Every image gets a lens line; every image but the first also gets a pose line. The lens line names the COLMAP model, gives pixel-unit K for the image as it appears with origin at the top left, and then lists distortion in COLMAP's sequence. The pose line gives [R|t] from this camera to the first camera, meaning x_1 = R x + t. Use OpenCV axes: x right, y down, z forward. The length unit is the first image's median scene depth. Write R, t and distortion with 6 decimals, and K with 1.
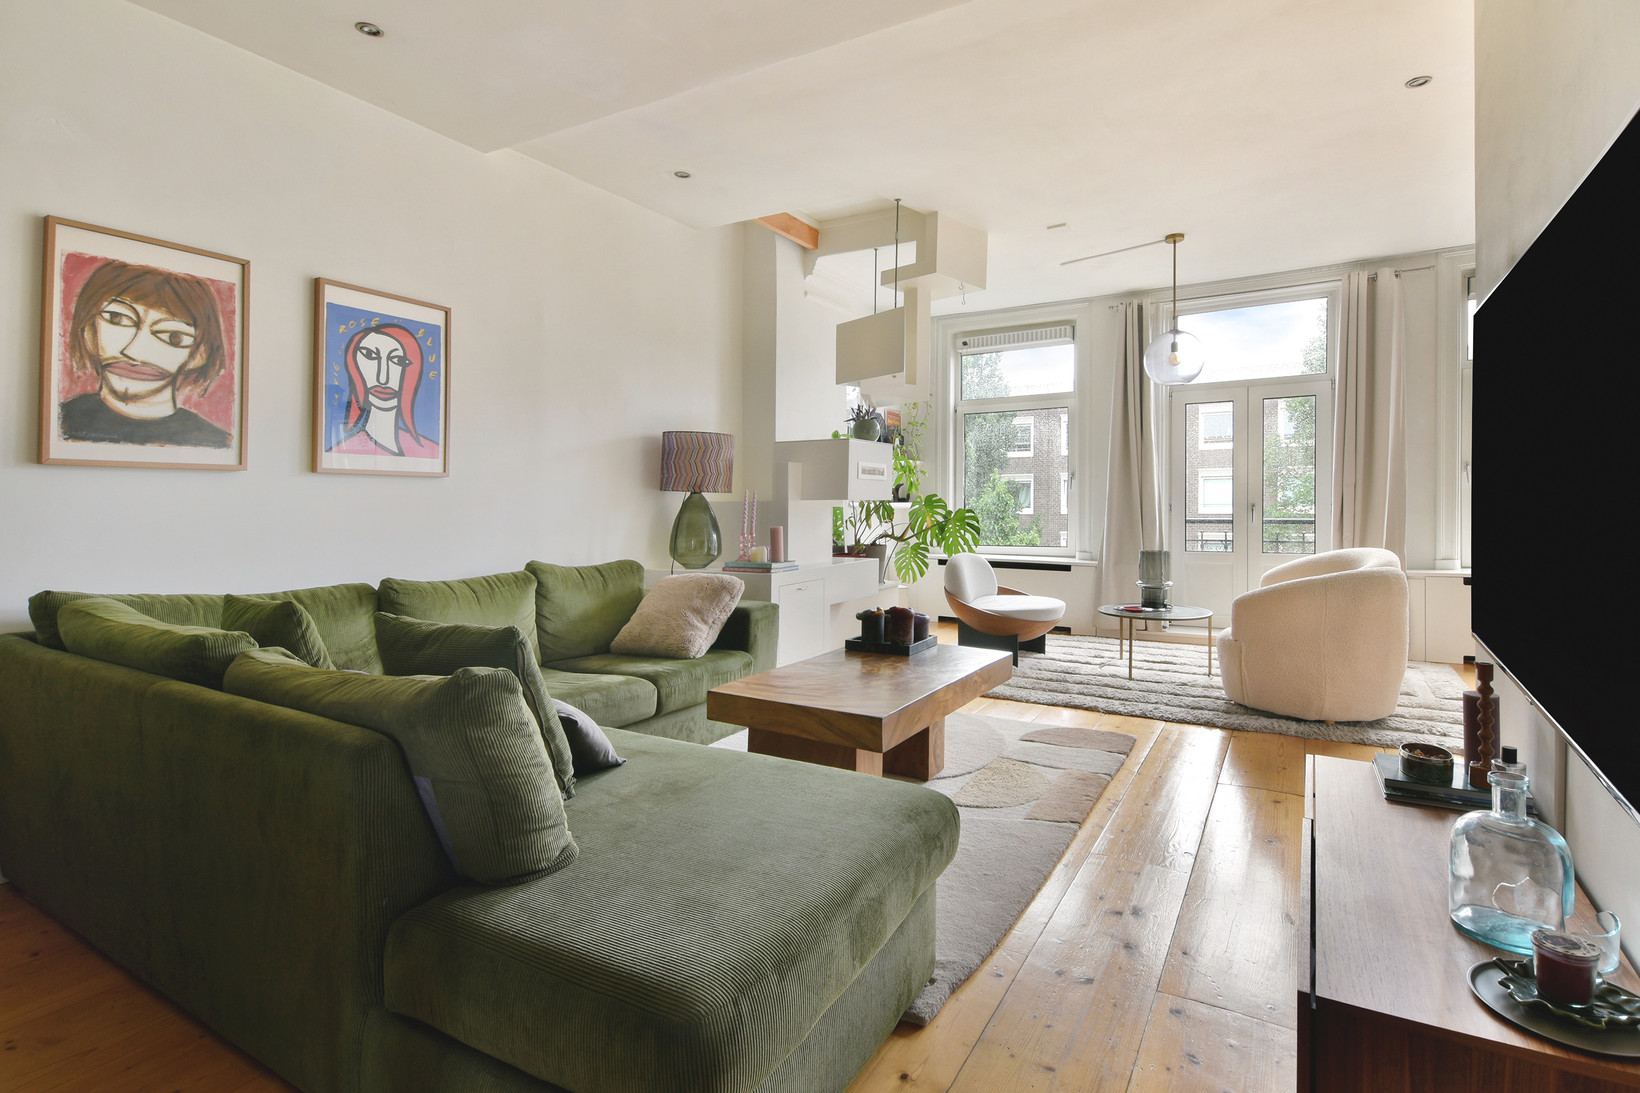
lens RADIAL K [[801.6, 0, 827.1], [0, 801.6, 500.8], [0, 0, 1]] dist [0.041069, -0.028045]
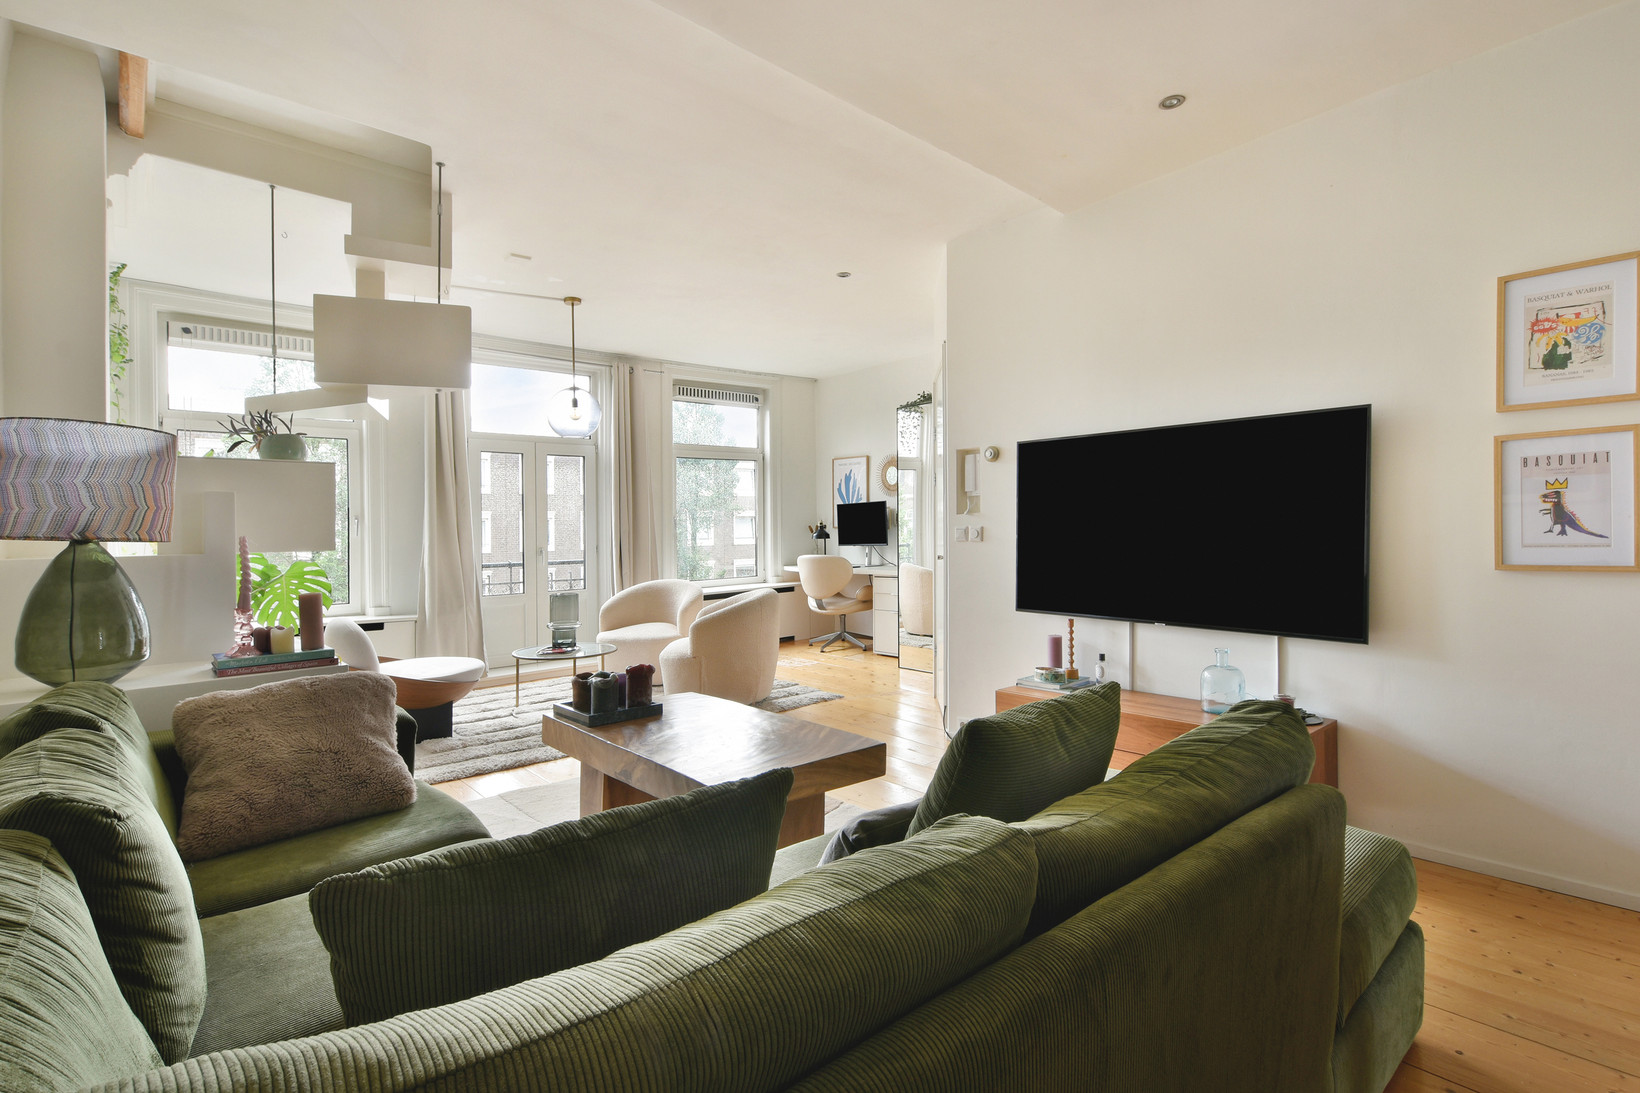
lens RADIAL K [[768.5, 0, 850.4], [0, 768.5, 542.6], [0, 0, 1]] dist [-0.018437, 0.000041]
pose [[0.281496, -0.012032, 0.959487, -0.685399], [0.015588, 0.999847, 0.007965, -0.009939], [-0.959436, 0.012714, 0.281640, 0.563626]]
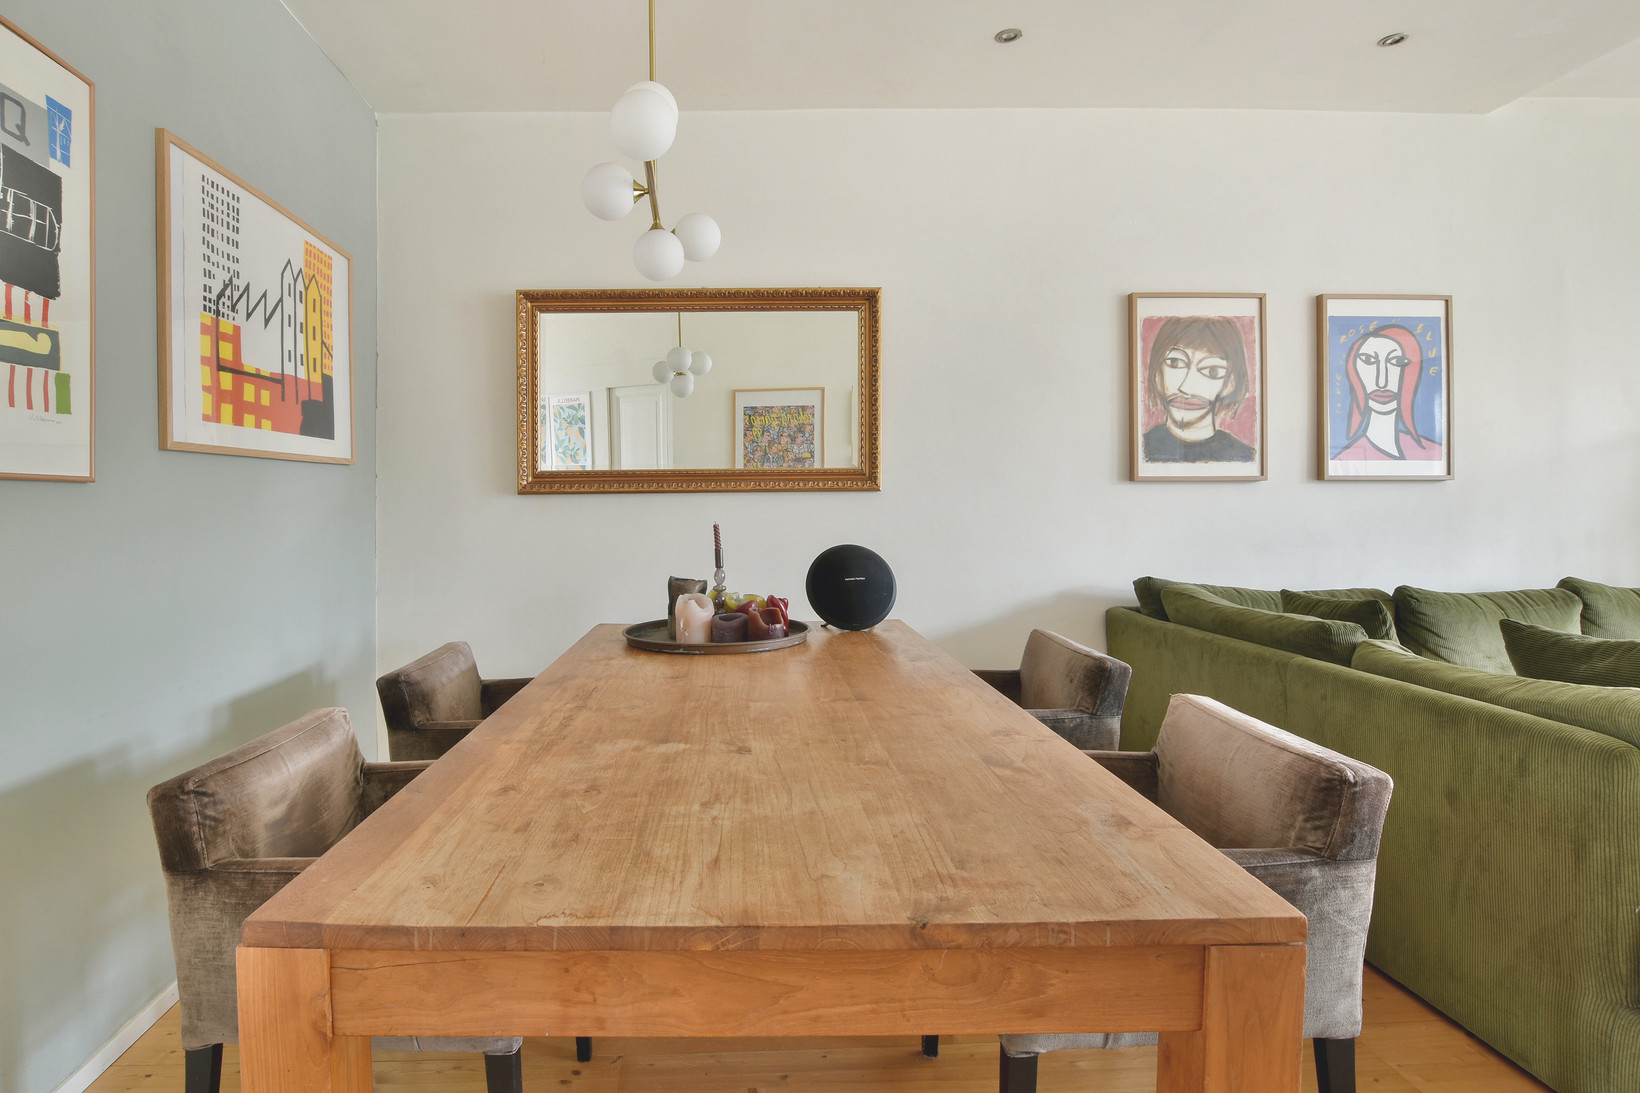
lens RADIAL K [[832.3, 0, 719.5], [0, 832.3, 506.0], [0, 0, 1]] dist [-0.027712, 0.000282]
pose [[0.521190, -0.011485, -0.853363, -0.125130], [0.009806, 0.999924, -0.007468, -0.001075], [0.853384, -0.004476, 0.521263, -0.205592]]
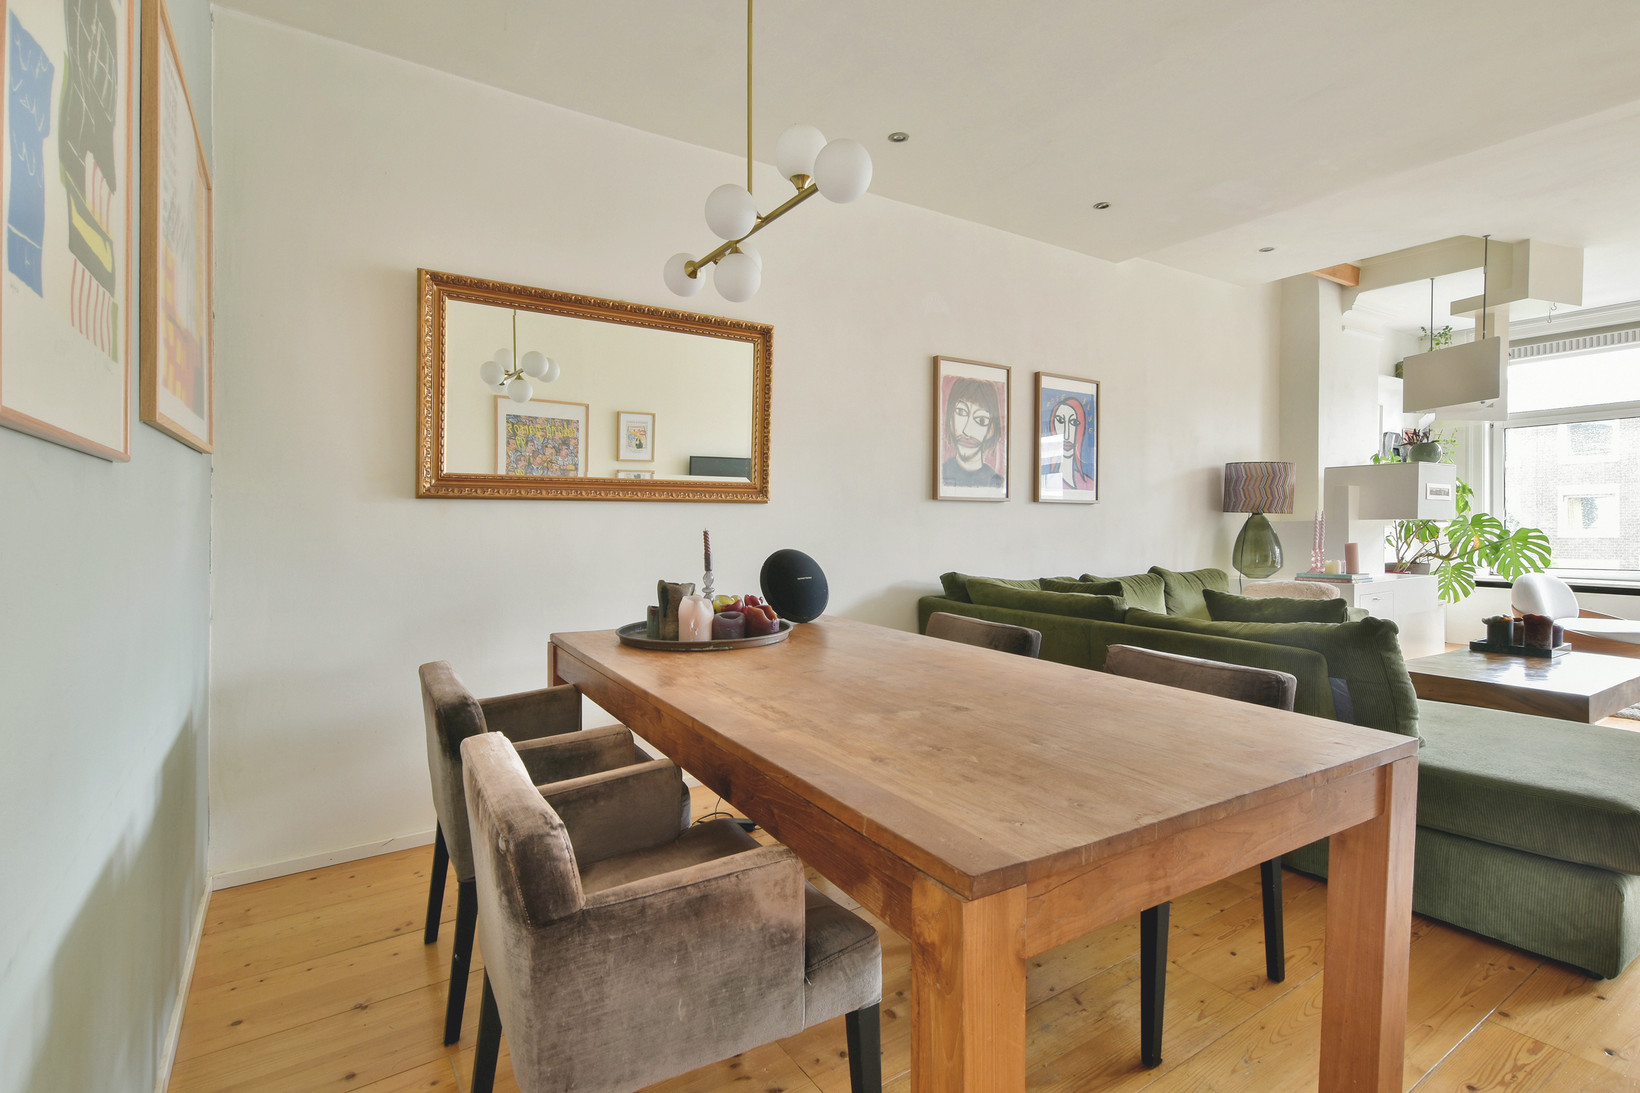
lens RADIAL K [[788.4, 0, 797.8], [0, 788.4, 525.2], [0, 0, 1]] dist [0.017579, -0.000088]
pose [[0.897435, -0.000921, -0.441146, -0.362205], [0.002321, 0.999994, 0.002634, 0.003134], [0.441141, -0.003388, 0.897431, -0.478292]]
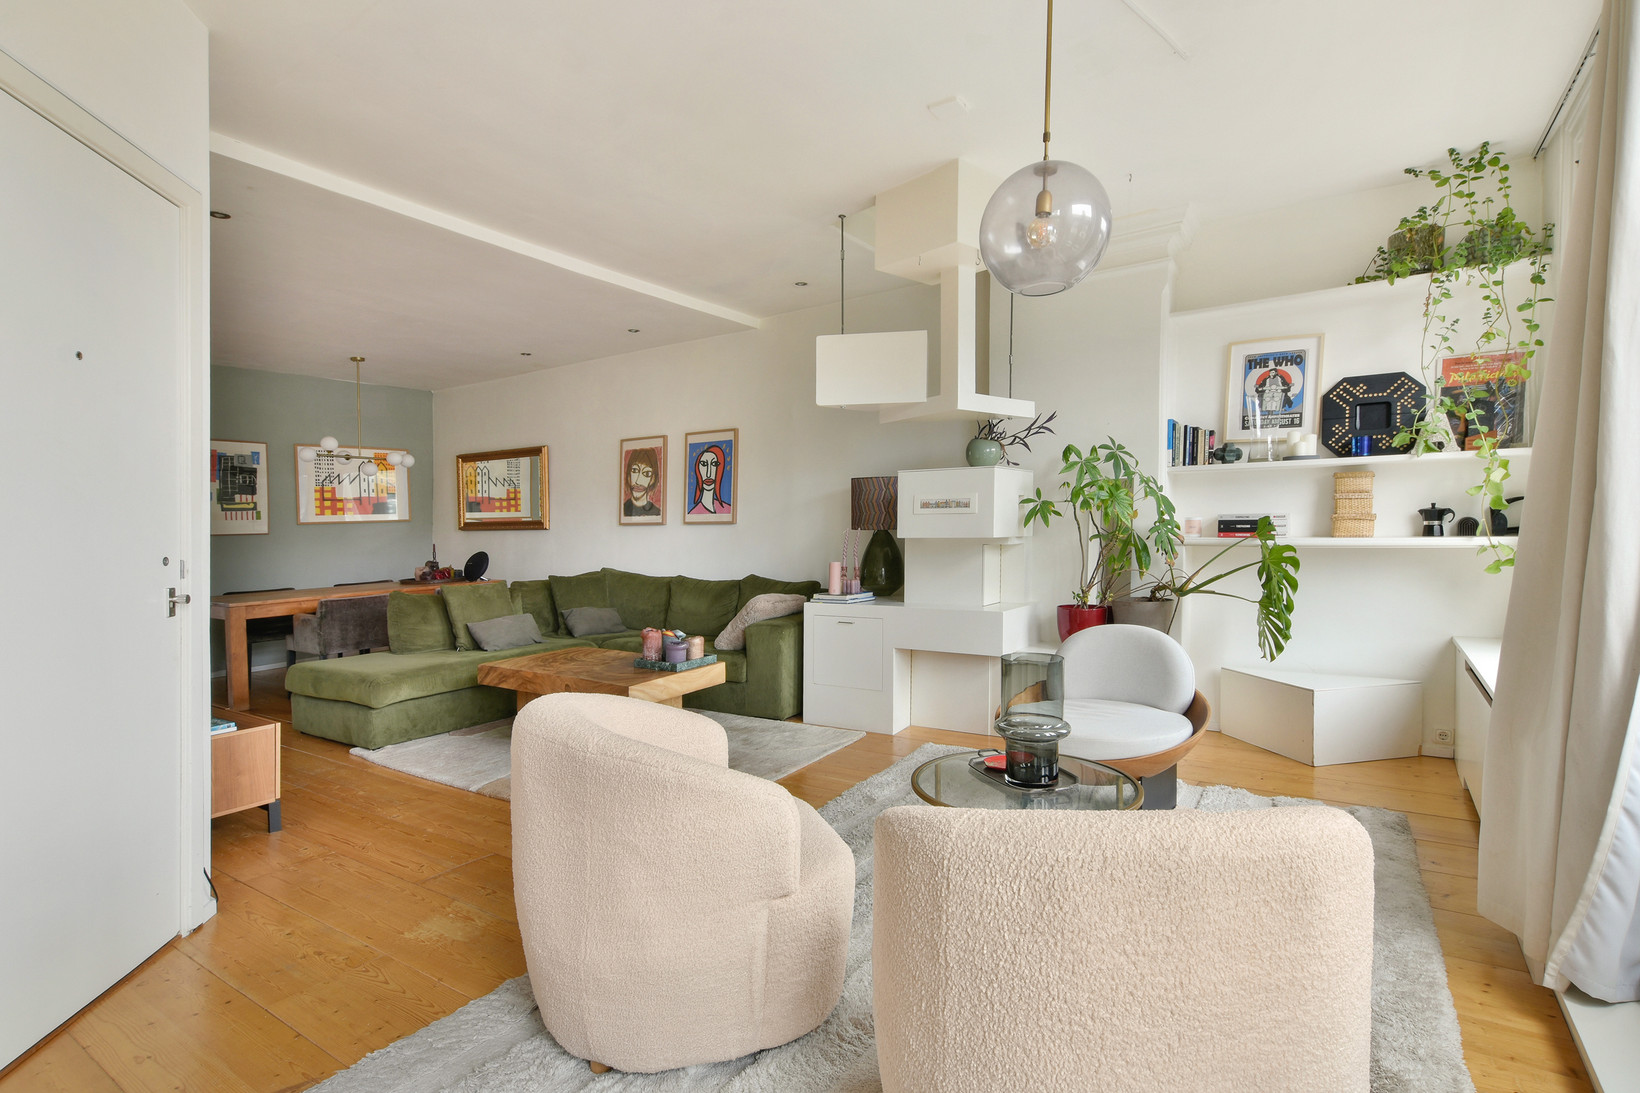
lens RADIAL K [[768.5, 0, 850.4], [0, 768.5, 542.6], [0, 0, 1]] dist [-0.018437, 0.000041]
pose [[-0.023384, 0.021879, -0.999487, 1.320788], [0.013793, 0.999672, 0.021561, -0.022497], [0.999631, -0.013282, -0.023678, 1.402066]]
